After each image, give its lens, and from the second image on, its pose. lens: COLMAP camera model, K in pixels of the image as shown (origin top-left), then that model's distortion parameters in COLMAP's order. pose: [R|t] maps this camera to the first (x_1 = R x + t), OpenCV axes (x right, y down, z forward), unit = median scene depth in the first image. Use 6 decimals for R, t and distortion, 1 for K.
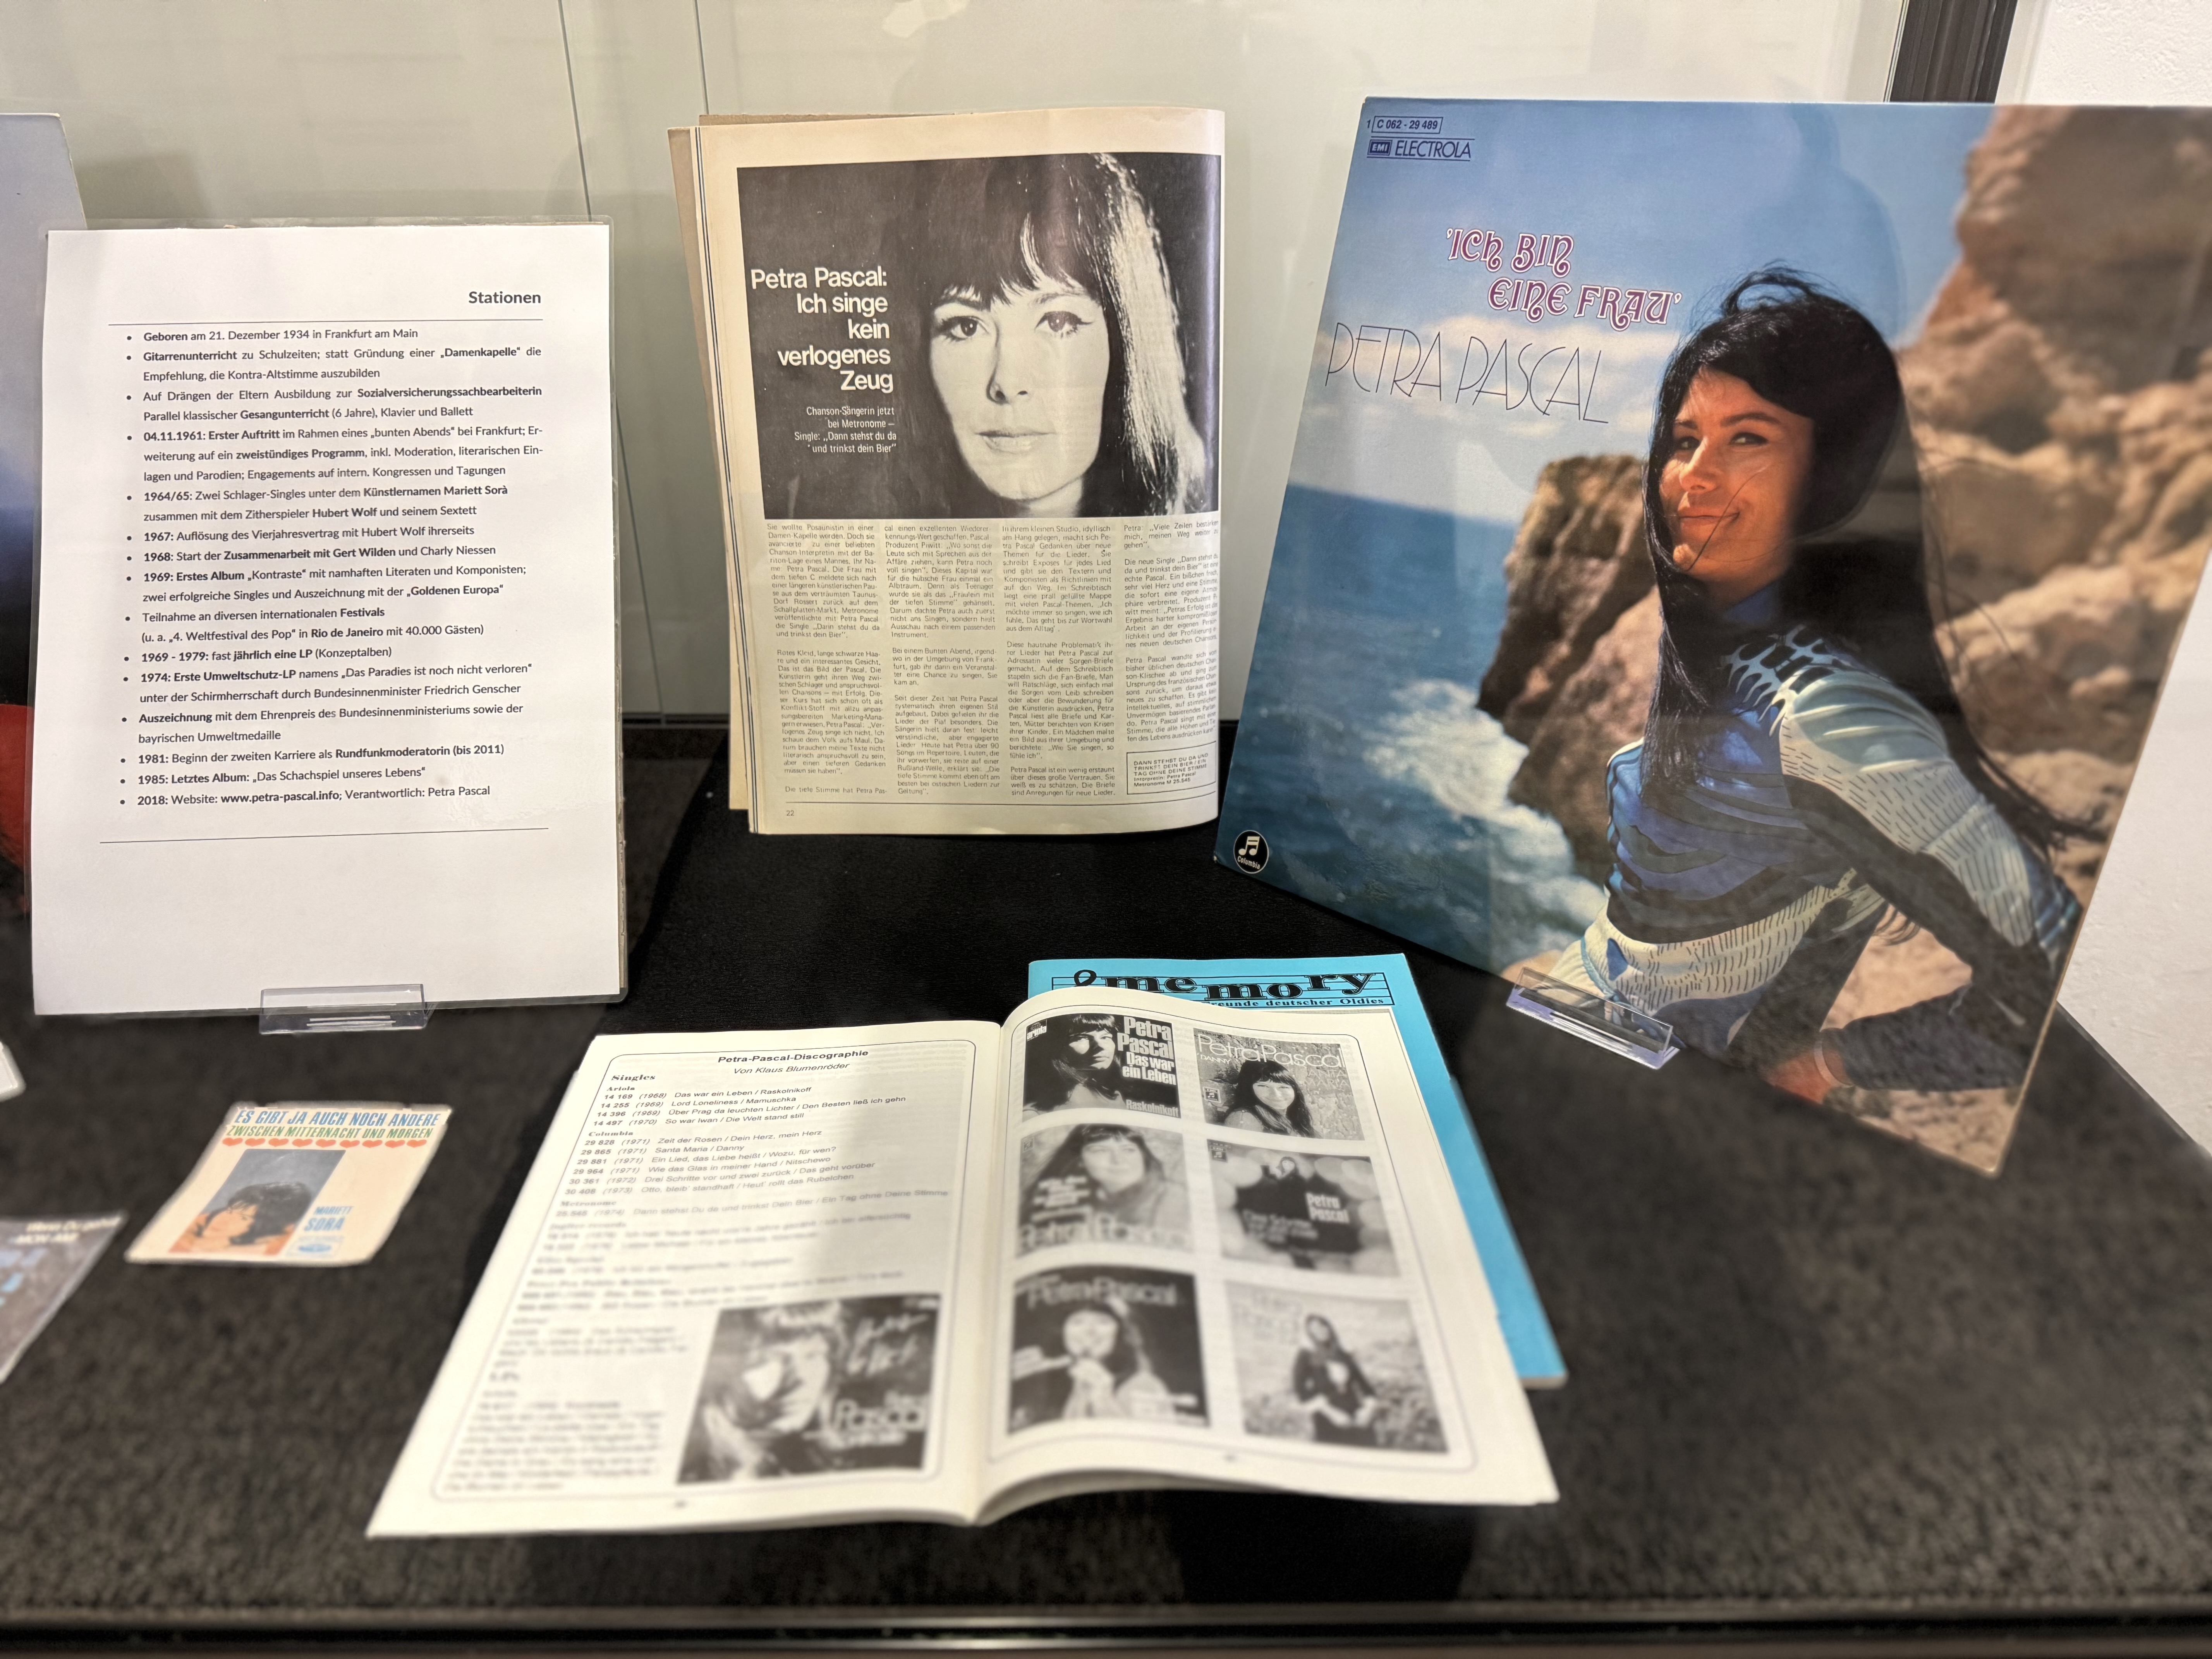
lens RADIAL K [[1569.3, 0, 1105.0], [0, 1569.3, 858.7], [0, 0, 1]] dist [0.066747, -0.148721]
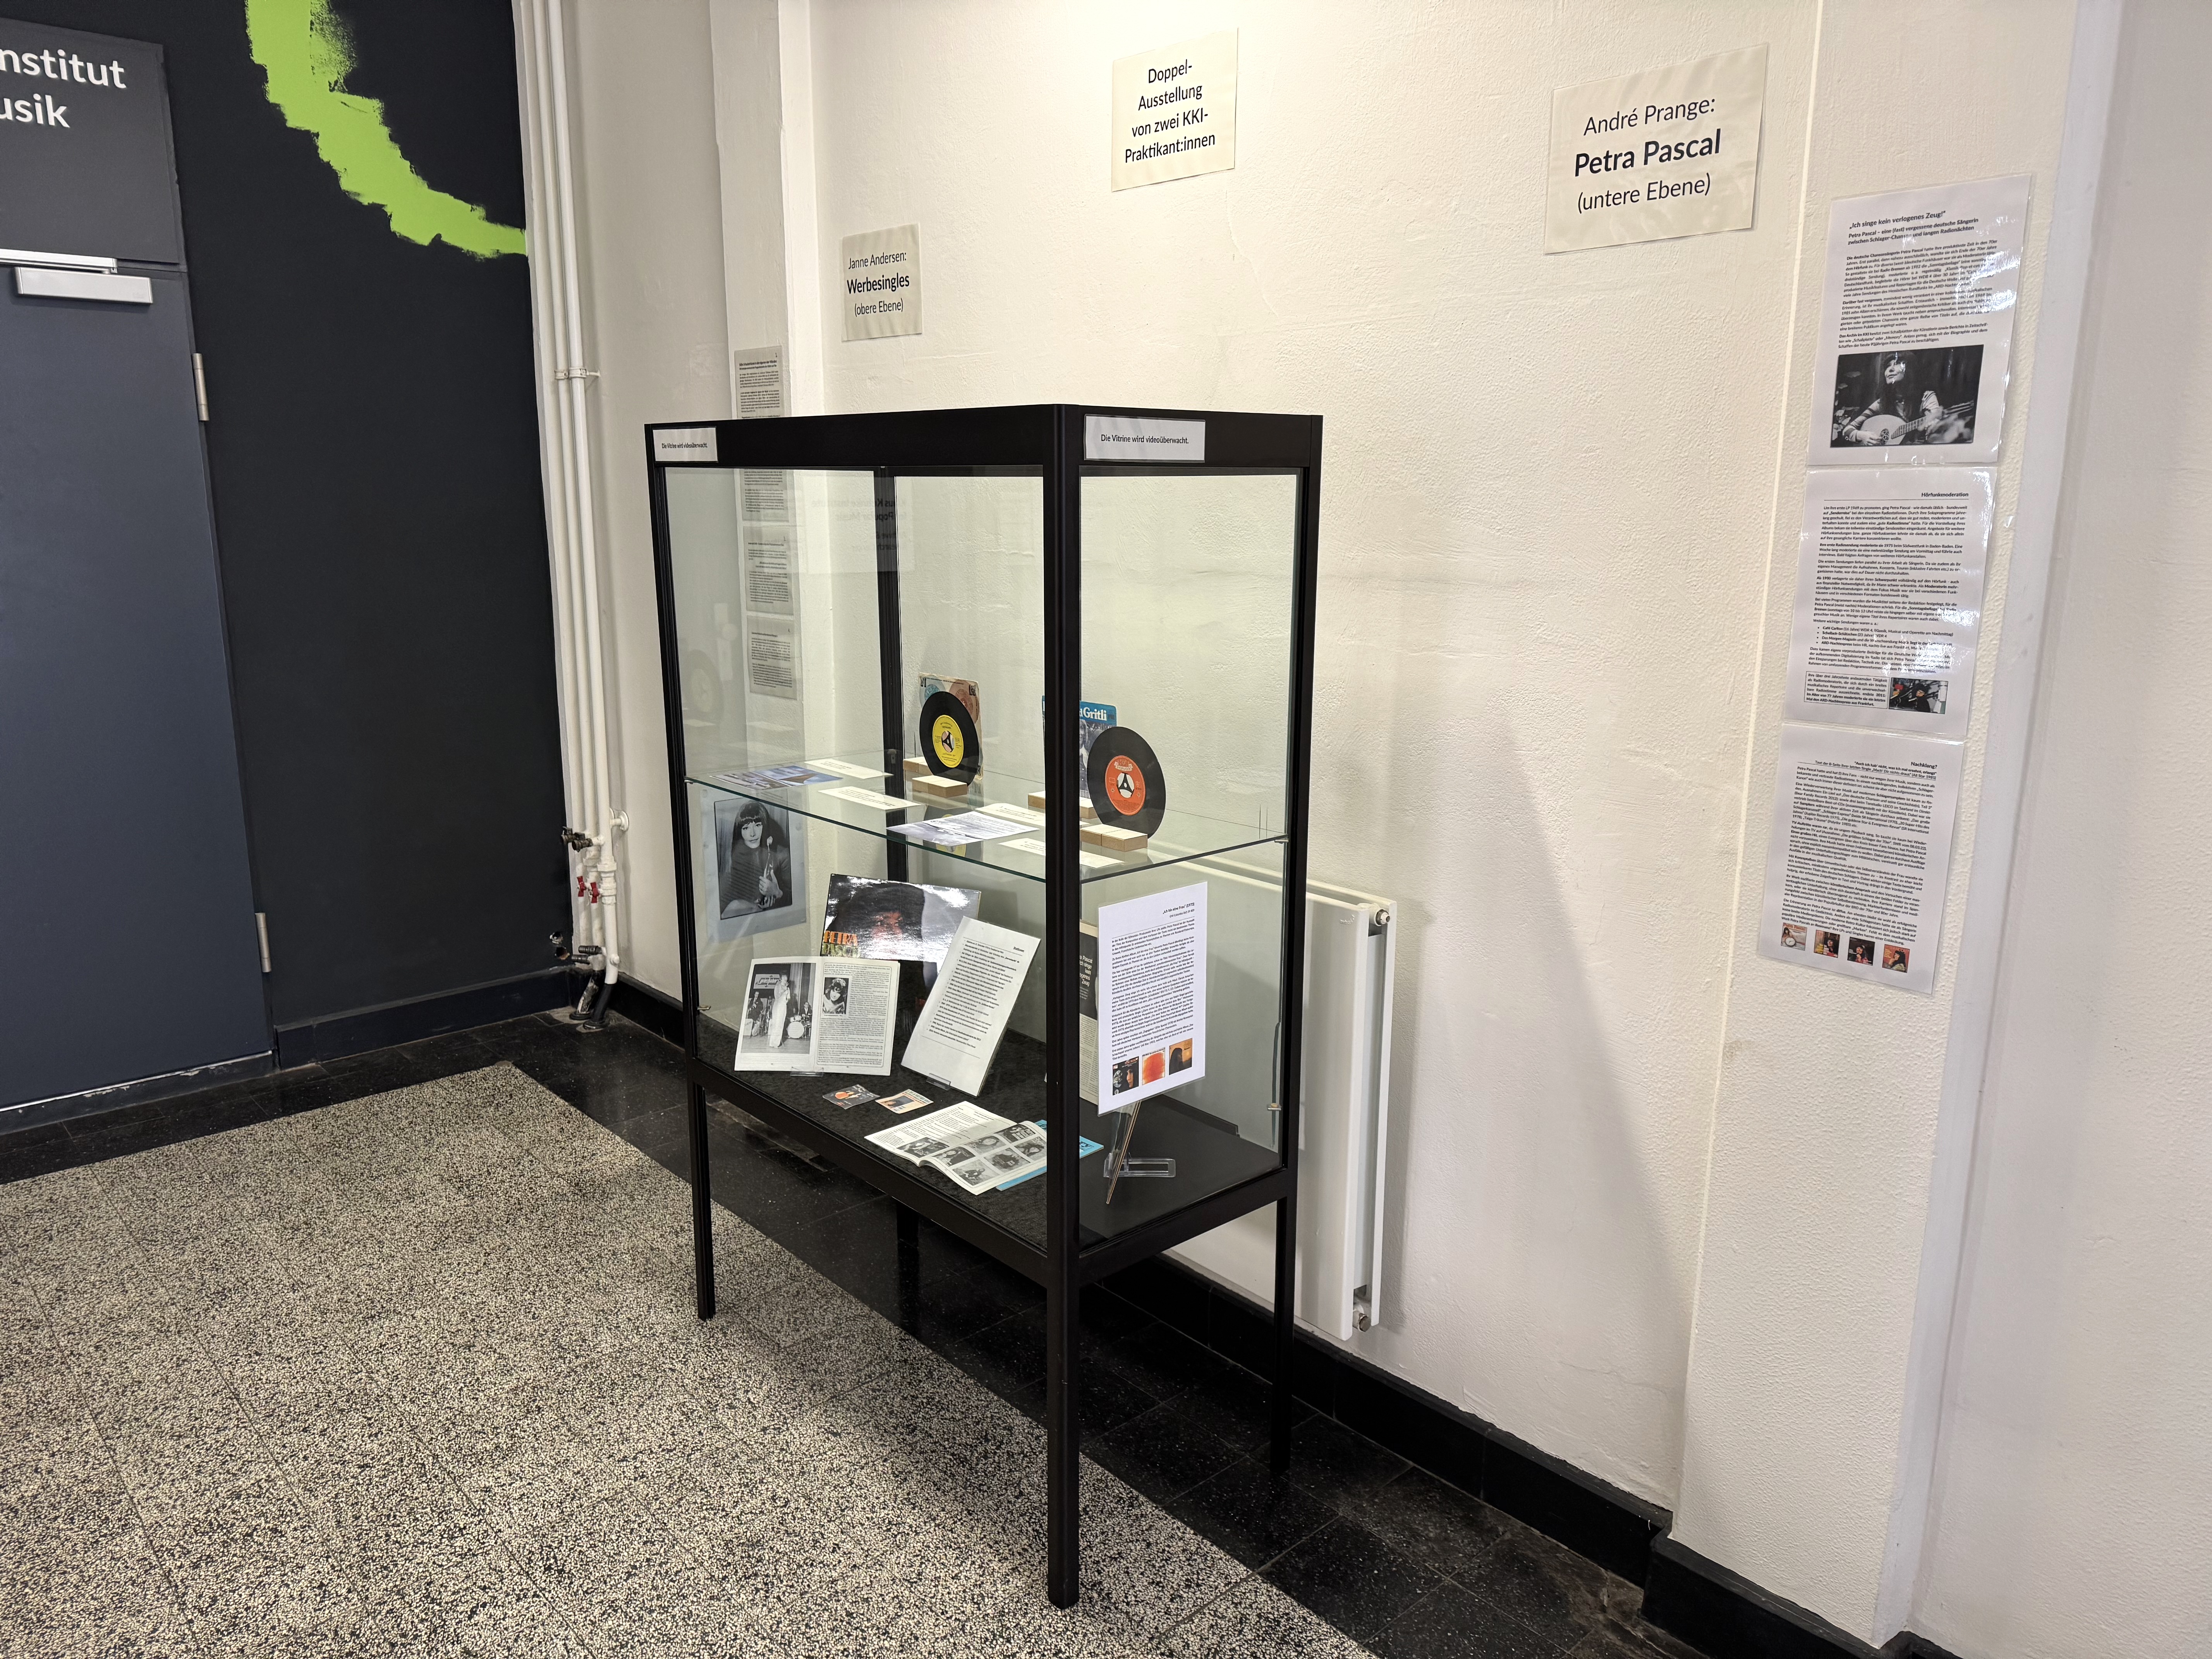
lens RADIAL K [[1532.3, 0, 1106.0], [0, 1532.3, 829.5], [0, 0, 1]] dist [0.075198, -0.139947]
pose [[0.663566, 0.166837, -0.729277, 3.139879], [-0.352843, 0.929378, -0.108436, -0.290343], [0.659683, 0.329275, 0.675571, -2.085167]]
